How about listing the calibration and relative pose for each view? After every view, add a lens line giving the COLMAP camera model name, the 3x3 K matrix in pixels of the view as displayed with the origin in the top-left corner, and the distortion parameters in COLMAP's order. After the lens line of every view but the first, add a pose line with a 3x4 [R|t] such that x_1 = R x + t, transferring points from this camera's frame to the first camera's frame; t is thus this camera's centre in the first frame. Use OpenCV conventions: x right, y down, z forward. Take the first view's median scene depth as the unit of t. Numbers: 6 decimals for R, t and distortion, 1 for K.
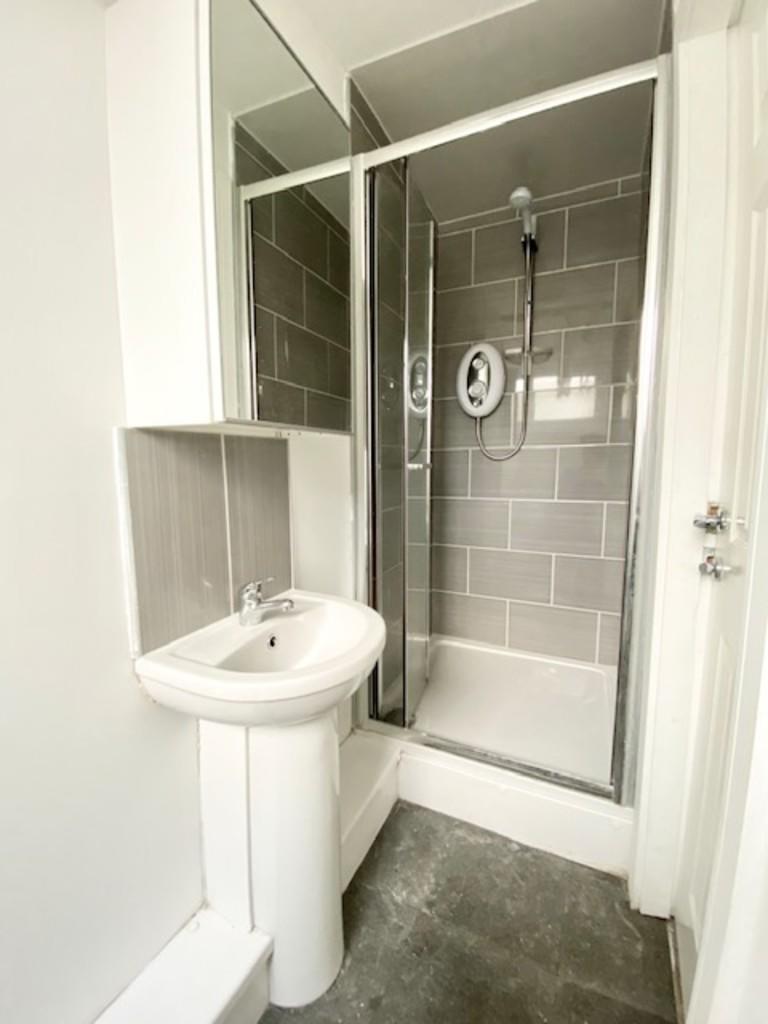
lens RADIAL K [[427.1, 0, 380.2], [0, 427.1, 514.2], [0, 0, 1]] dist [-0.000747, -0.012534]
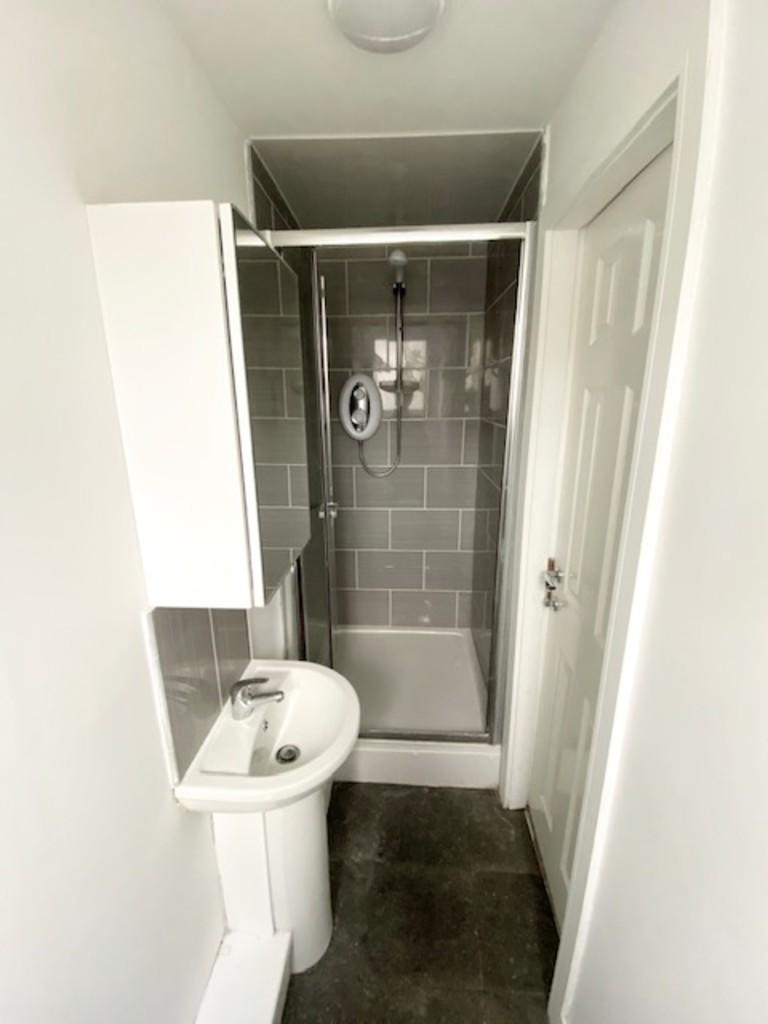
lens RADIAL K [[427.1, 0, 380.2], [0, 427.1, 514.2], [0, 0, 1]] dist [-0.000747, -0.012534]
pose [[0.925704, -0.102630, 0.364060, -0.264671], [0.050821, 0.987506, 0.149159, -0.361787], [-0.374820, -0.119575, 0.919354, -0.127413]]
